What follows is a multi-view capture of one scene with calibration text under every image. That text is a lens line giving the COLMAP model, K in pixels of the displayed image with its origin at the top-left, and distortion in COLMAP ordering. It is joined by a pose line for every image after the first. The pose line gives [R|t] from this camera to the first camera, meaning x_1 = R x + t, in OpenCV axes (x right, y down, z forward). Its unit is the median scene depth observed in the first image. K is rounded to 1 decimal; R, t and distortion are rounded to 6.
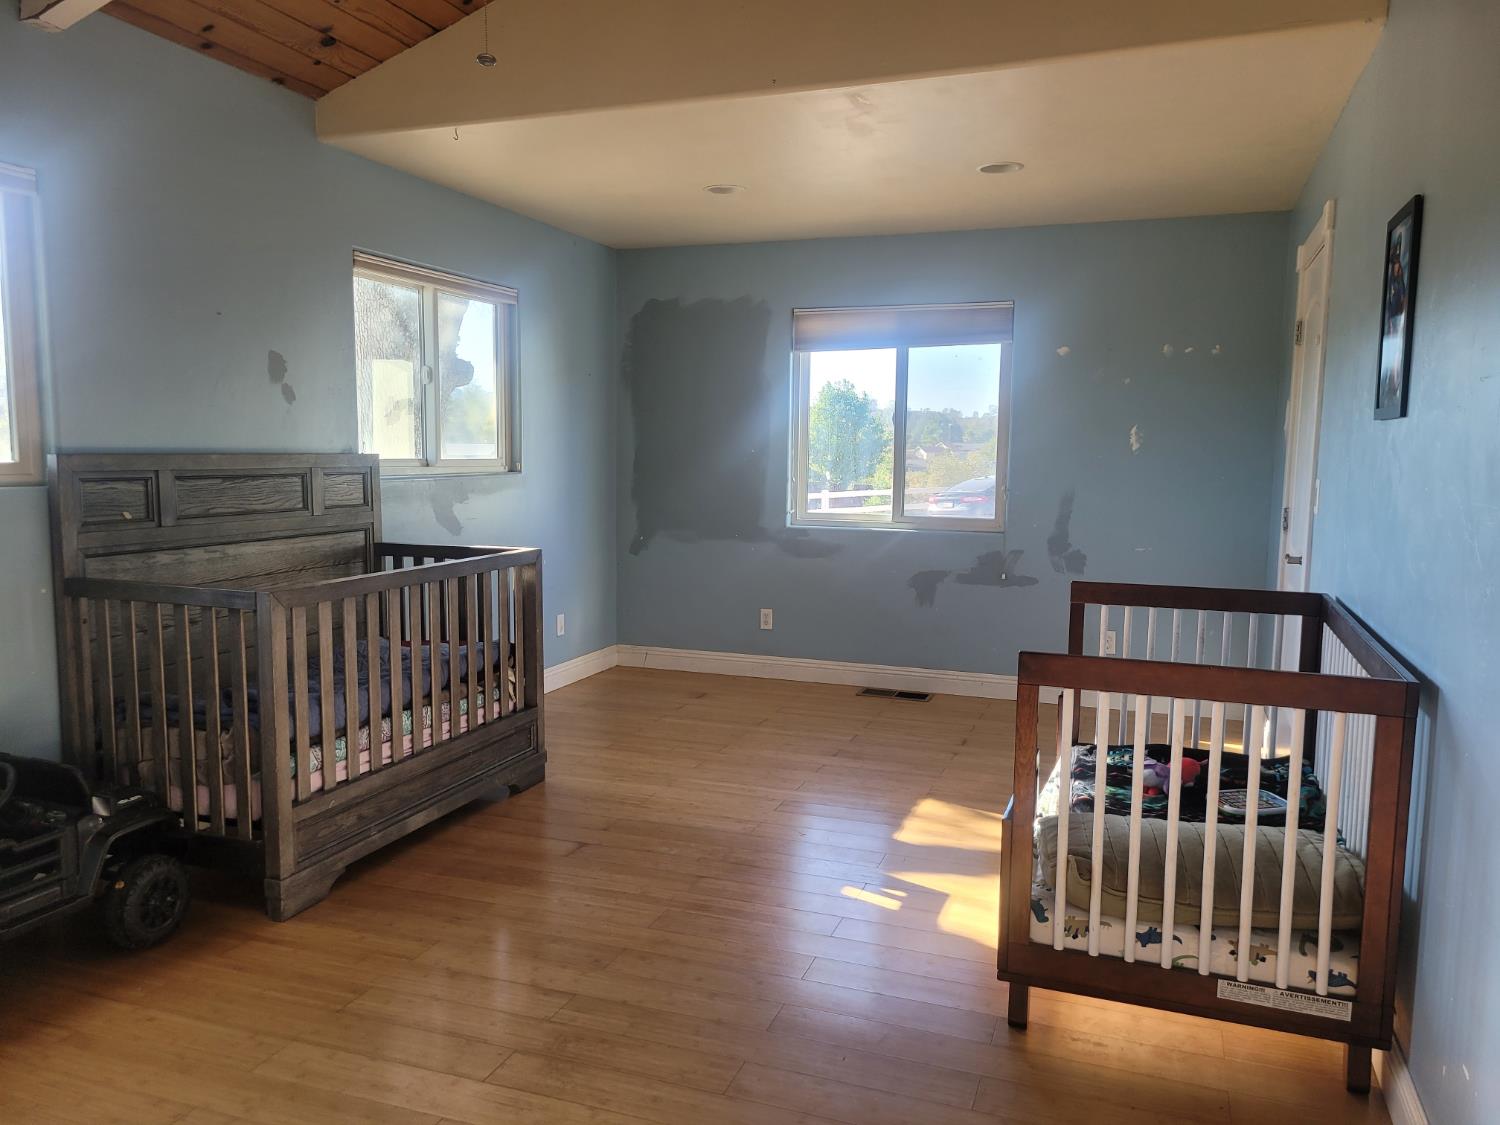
lens RADIAL K [[1126.9, 0, 748.6], [0, 1126.9, 565.2], [0, 0, 1]] dist [0.048835, -0.032452]
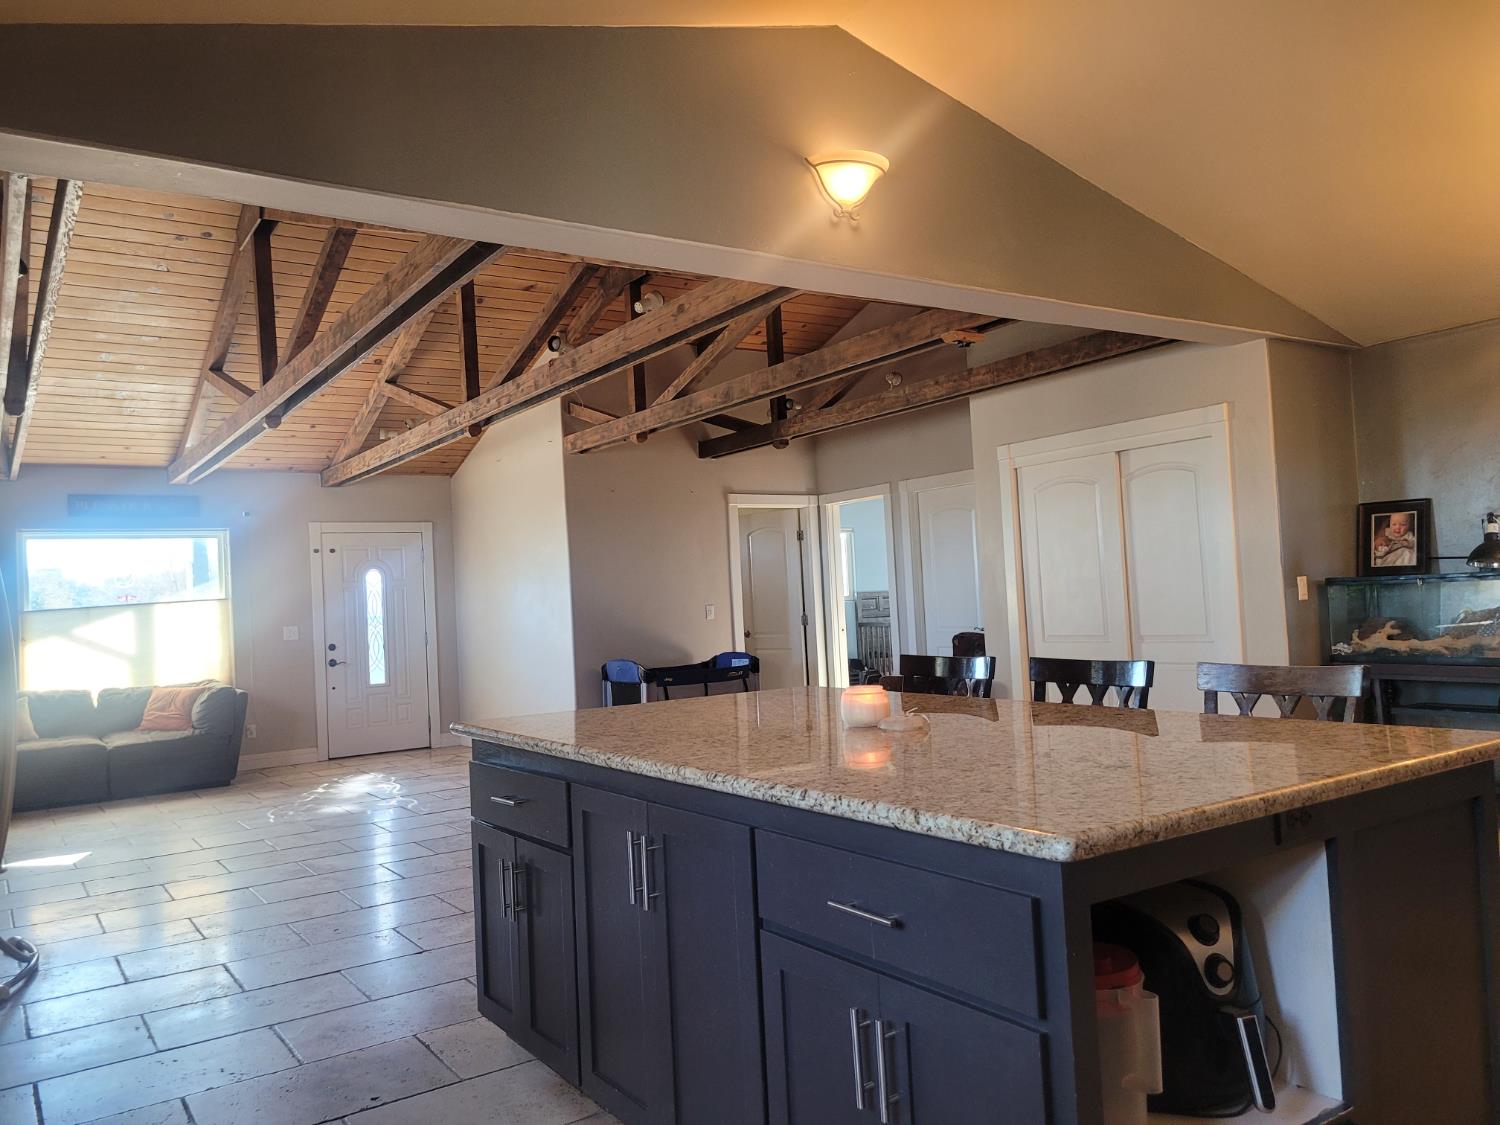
lens RADIAL K [[1126.9, 0, 748.3], [0, 1126.9, 558.6], [0, 0, 1]] dist [0.048835, -0.032452]
pose [[0.811471, -0.066195, -0.580632, 1.458758], [-0.012792, 0.991314, -0.130892, 0.320357], [0.584253, 0.113642, 0.803576, -2.533850]]
